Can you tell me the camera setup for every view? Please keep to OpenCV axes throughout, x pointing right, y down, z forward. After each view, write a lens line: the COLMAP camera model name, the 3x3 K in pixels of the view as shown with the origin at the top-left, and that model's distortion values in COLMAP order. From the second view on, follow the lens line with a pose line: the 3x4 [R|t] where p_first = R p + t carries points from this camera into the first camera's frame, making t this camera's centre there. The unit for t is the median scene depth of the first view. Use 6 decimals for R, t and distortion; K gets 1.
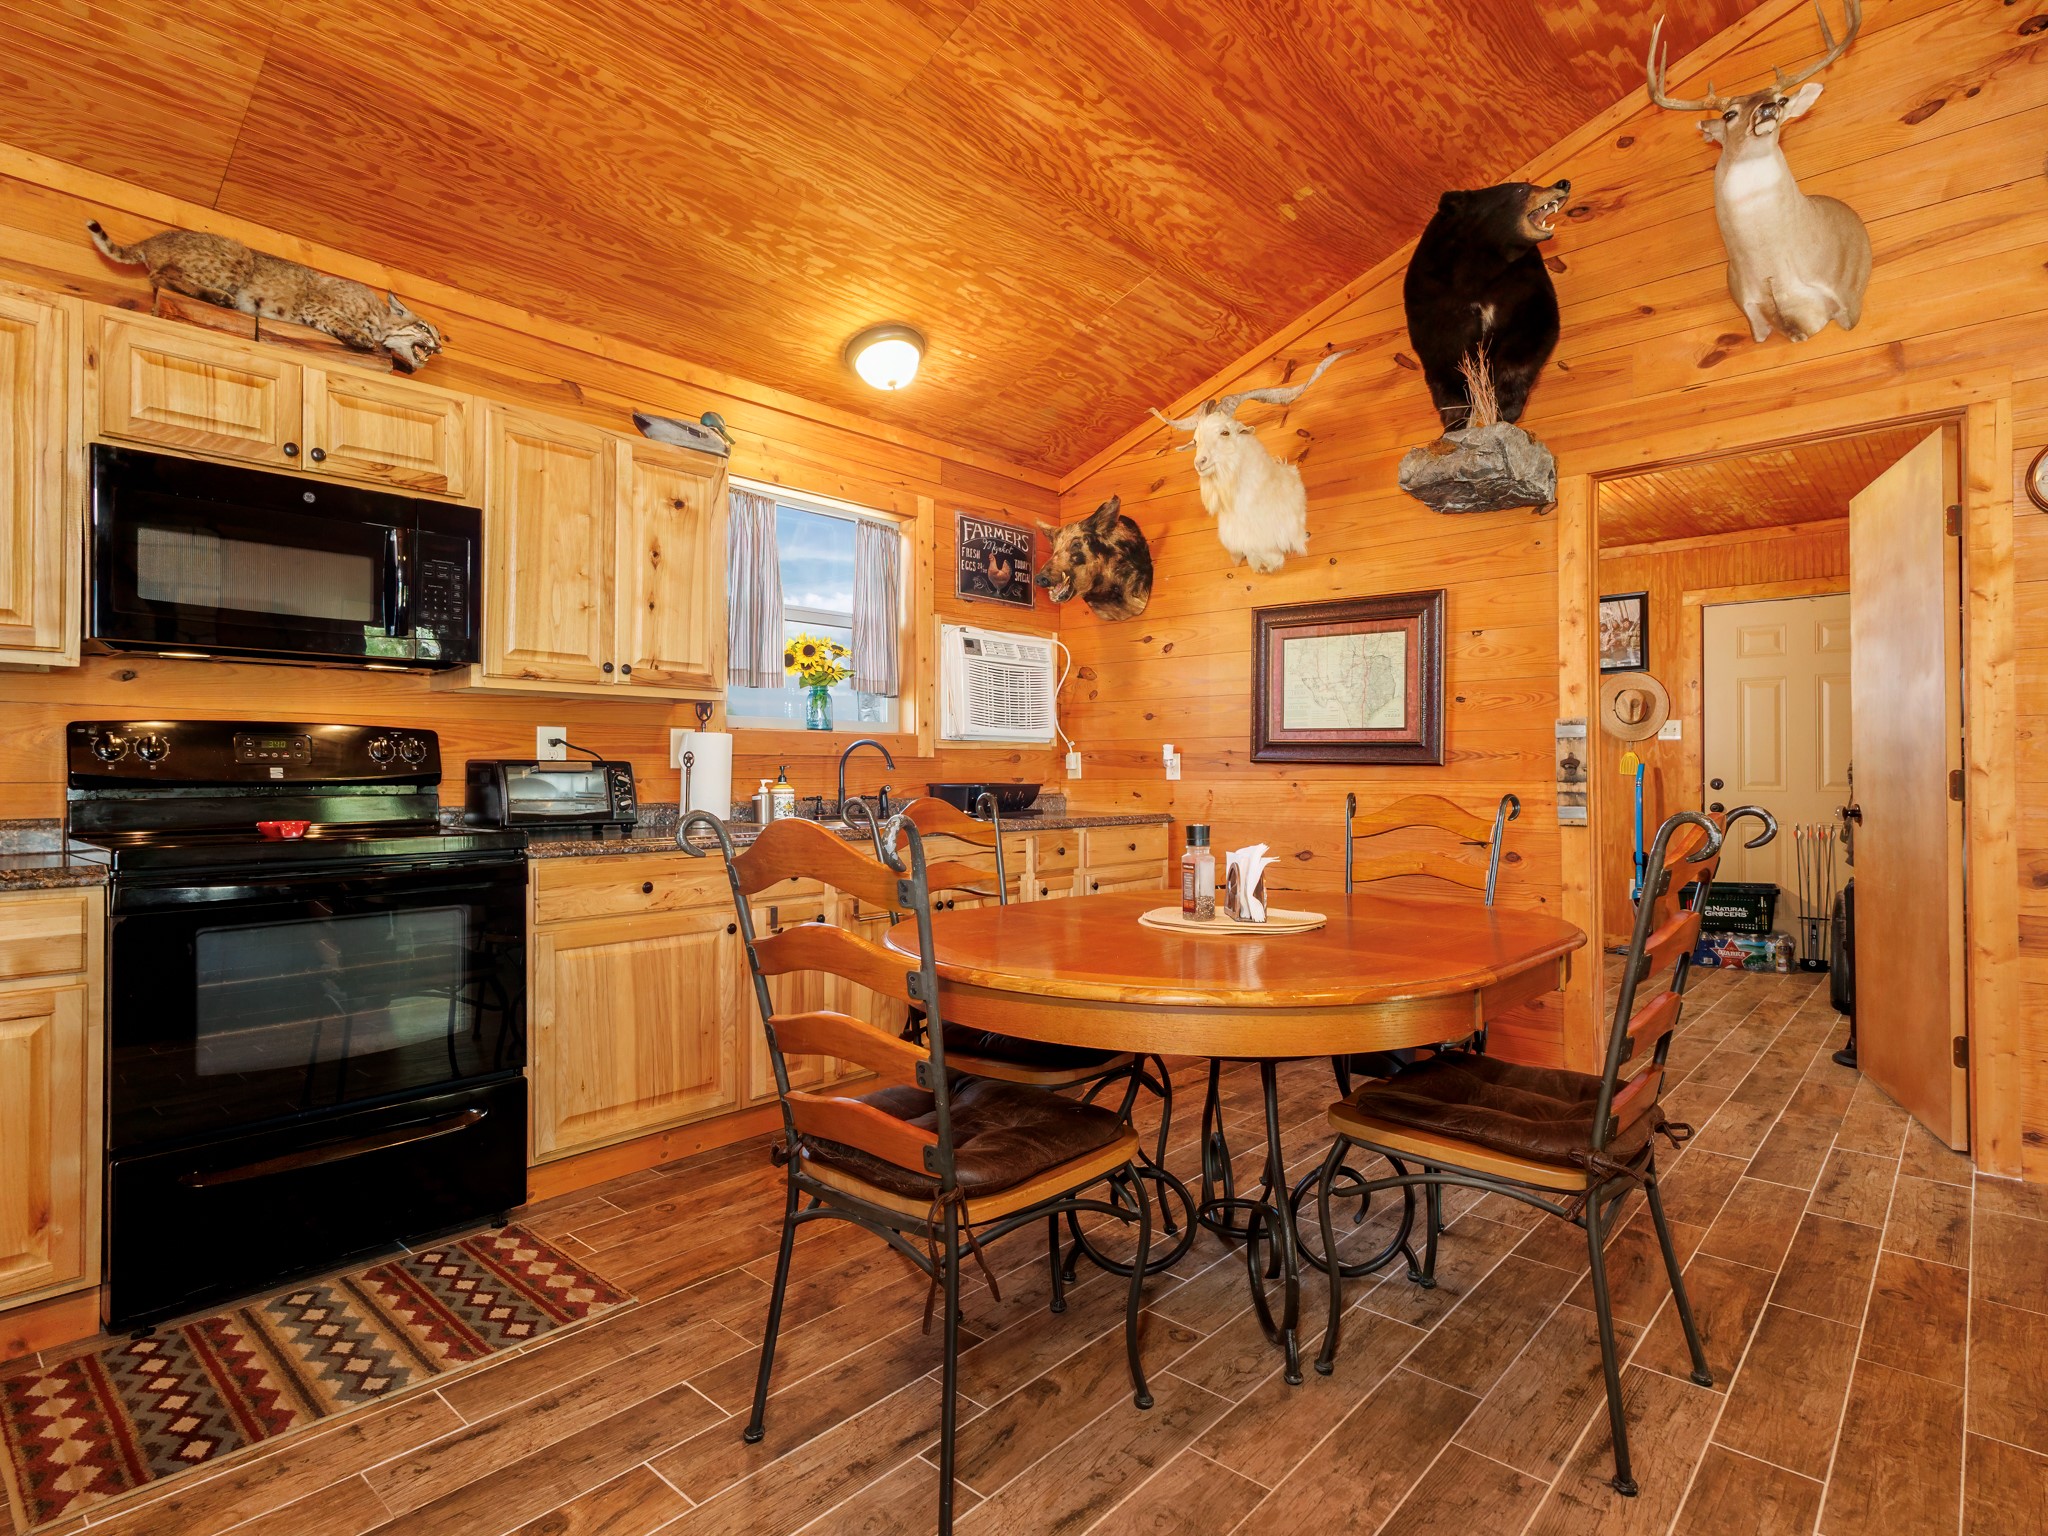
lens RADIAL K [[1065.6, 0, 1021.9], [0, 1065.6, 767.9], [0, 0, 1]] dist [0.011089, 0.000130]
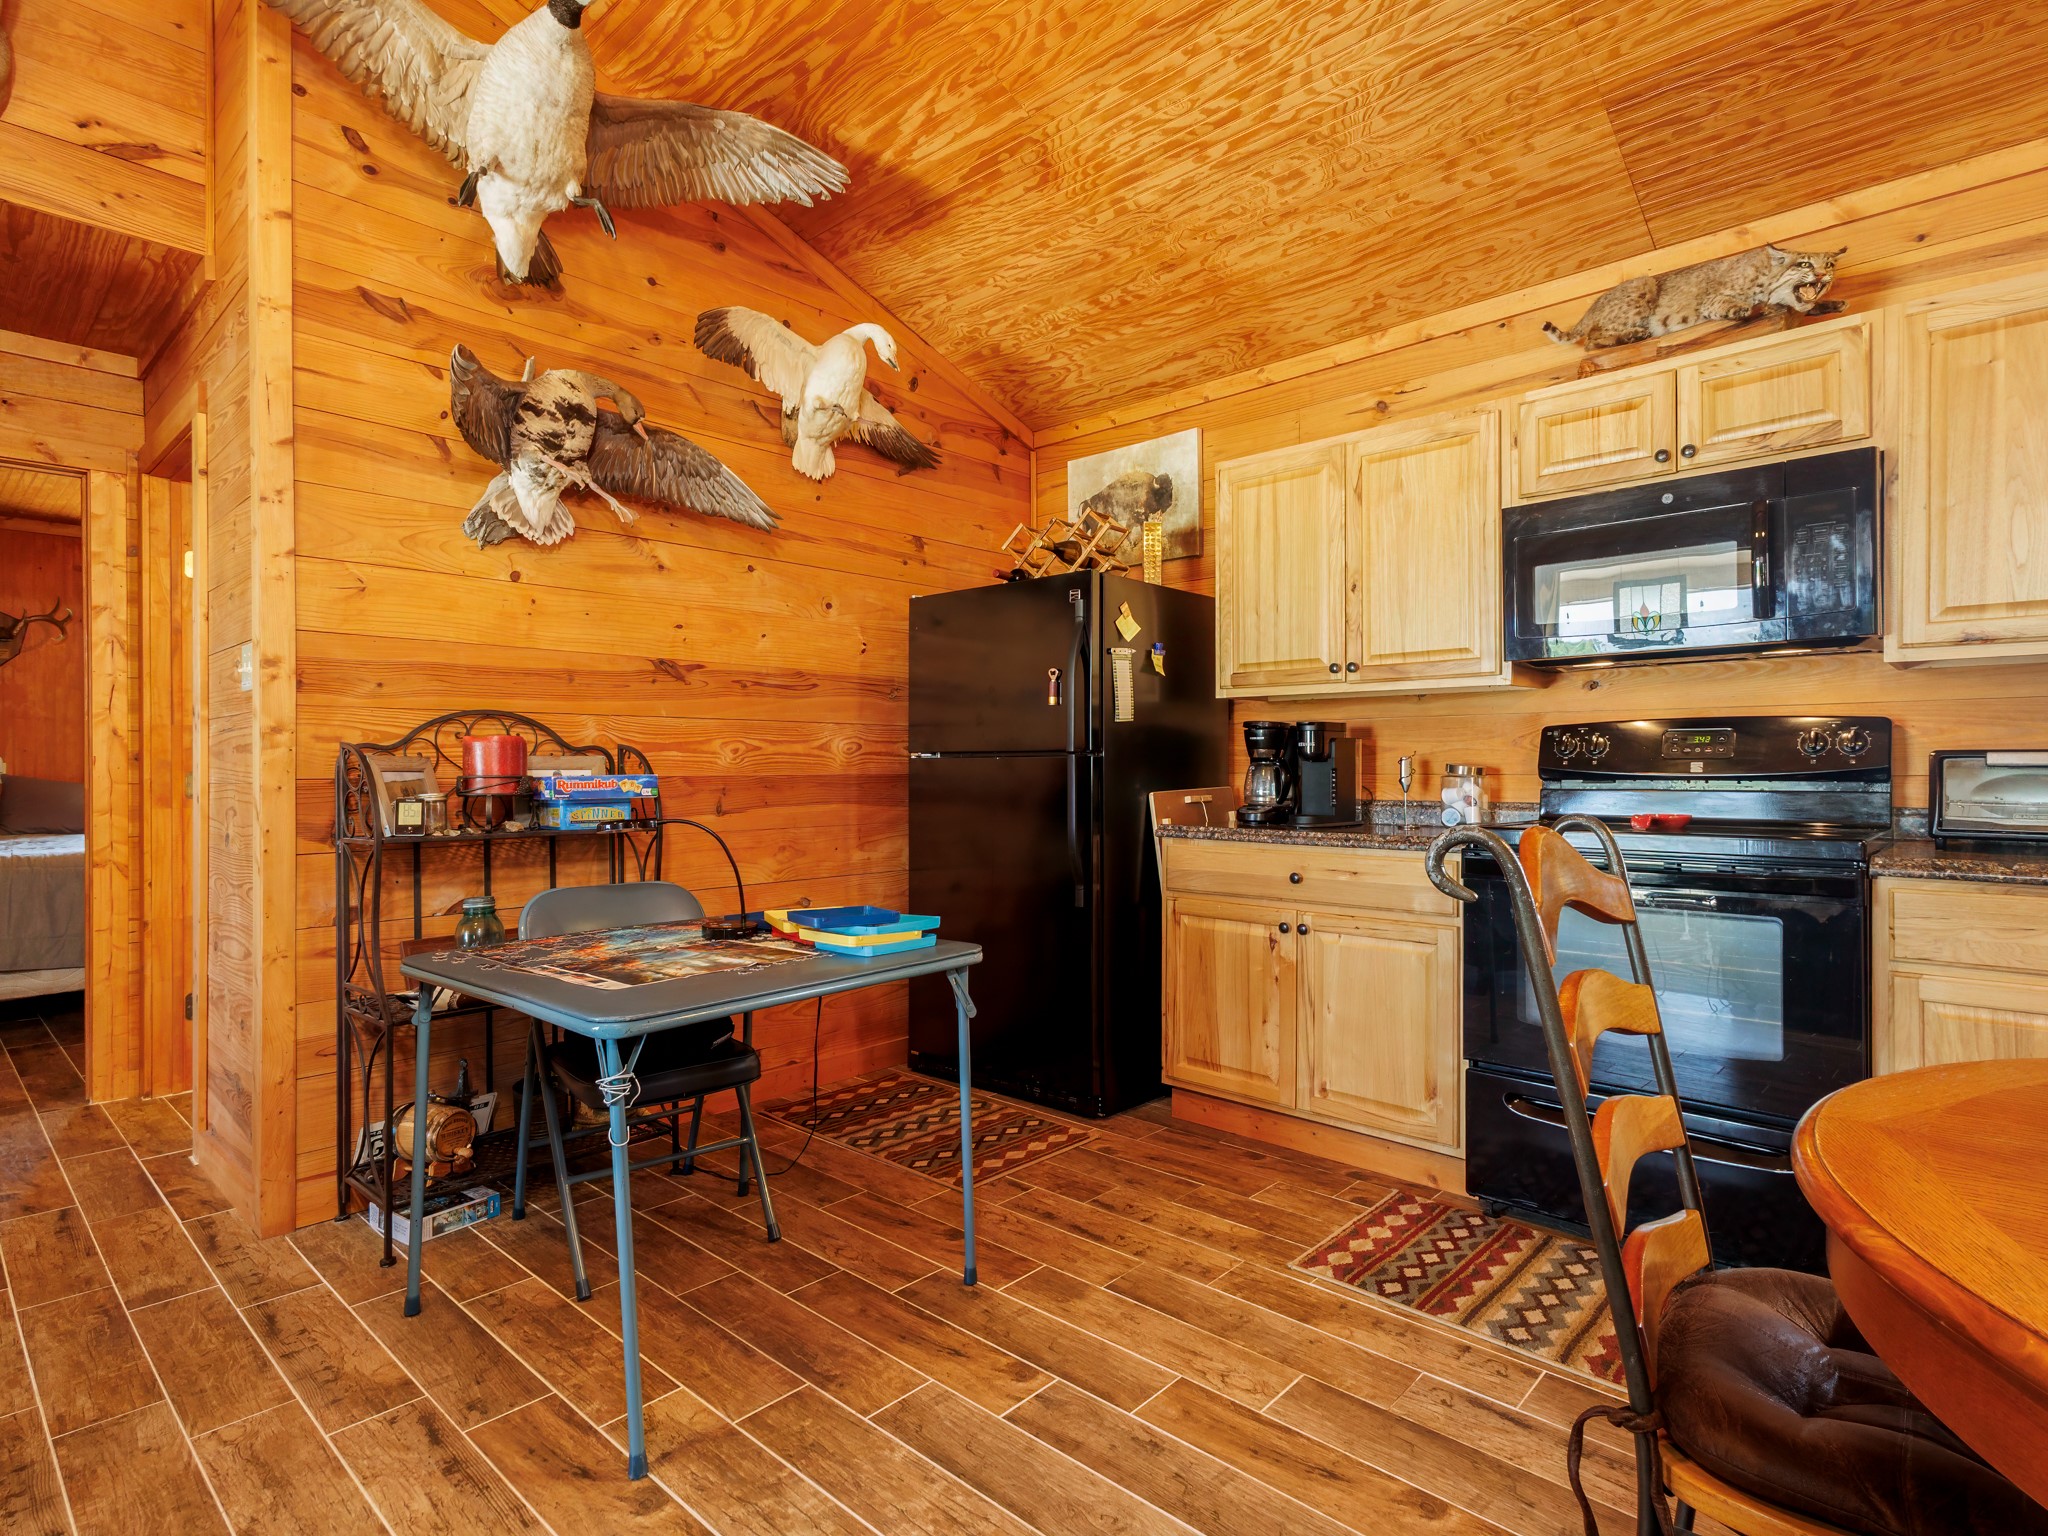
lens RADIAL K [[1065.6, 0, 1029.3], [0, 1065.6, 769.8], [0, 0, 1]] dist [0.011089, 0.000130]
pose [[-0.005480, 0.003415, -0.999979, 0.467465], [0.006042, 0.999976, 0.003382, -0.000320], [0.999967, -0.006024, -0.005500, 0.508583]]
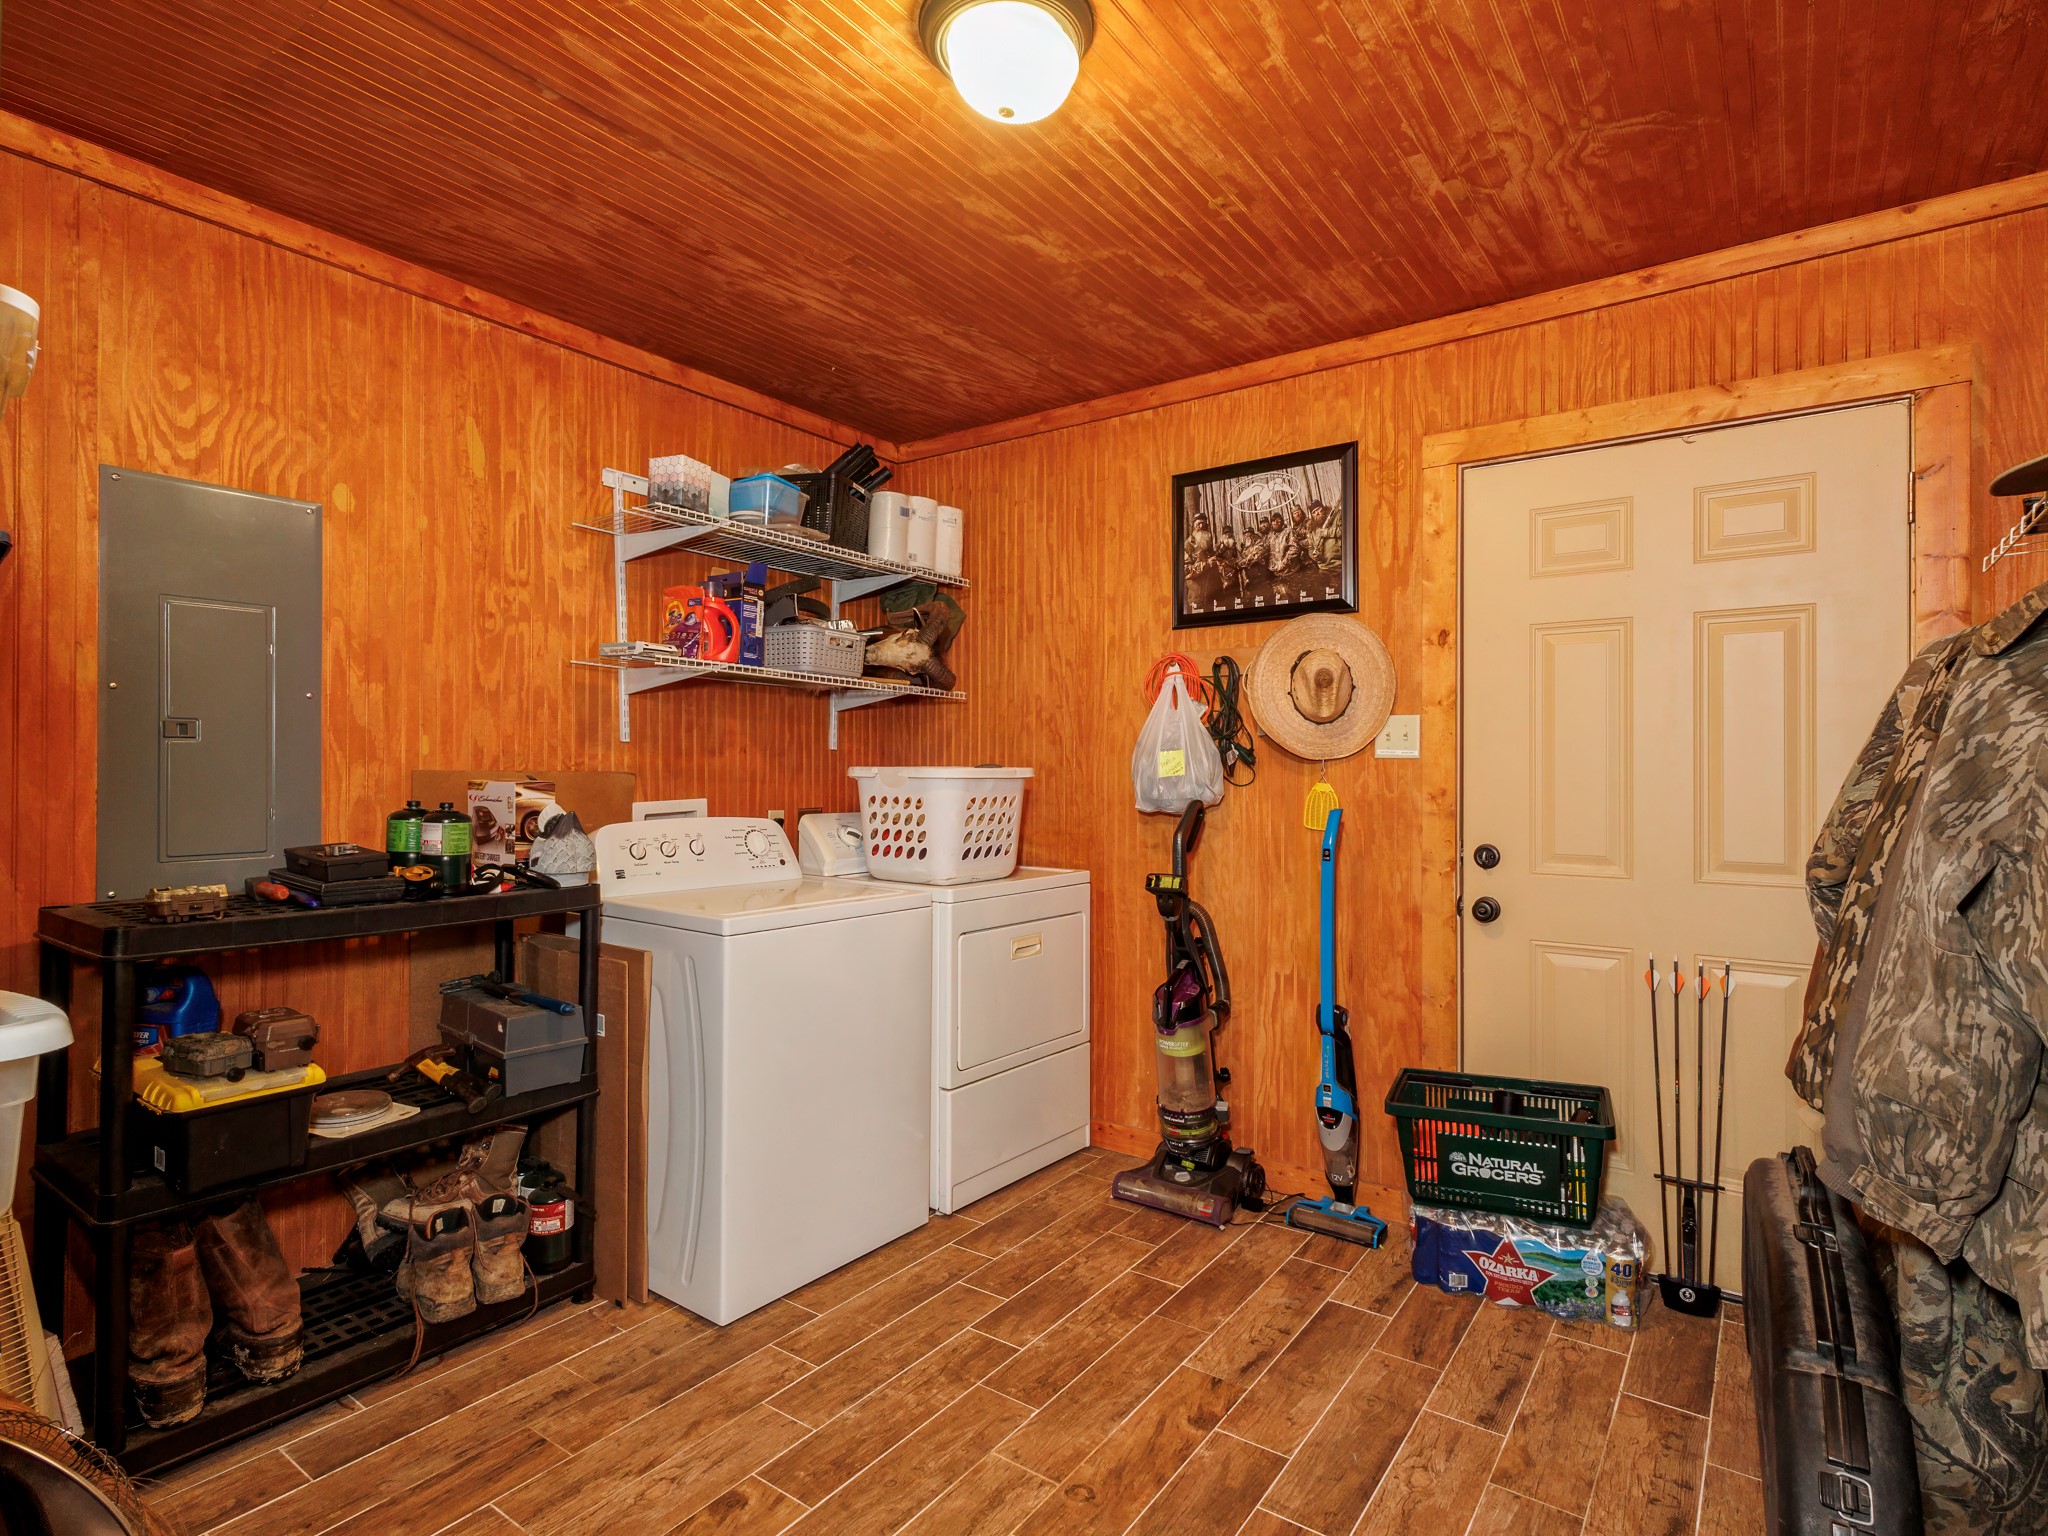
lens RADIAL K [[1065.6, 0, 1024.5], [0, 1065.6, 774.1], [0, 0, 1]] dist [0.011089, 0.000130]
pose [[0.992721, 0.006419, 0.120267, 0.165477], [-0.006461, 0.999979, -0.000041, -0.007566], [-0.120265, -0.000736, 0.992742, 0.237574]]
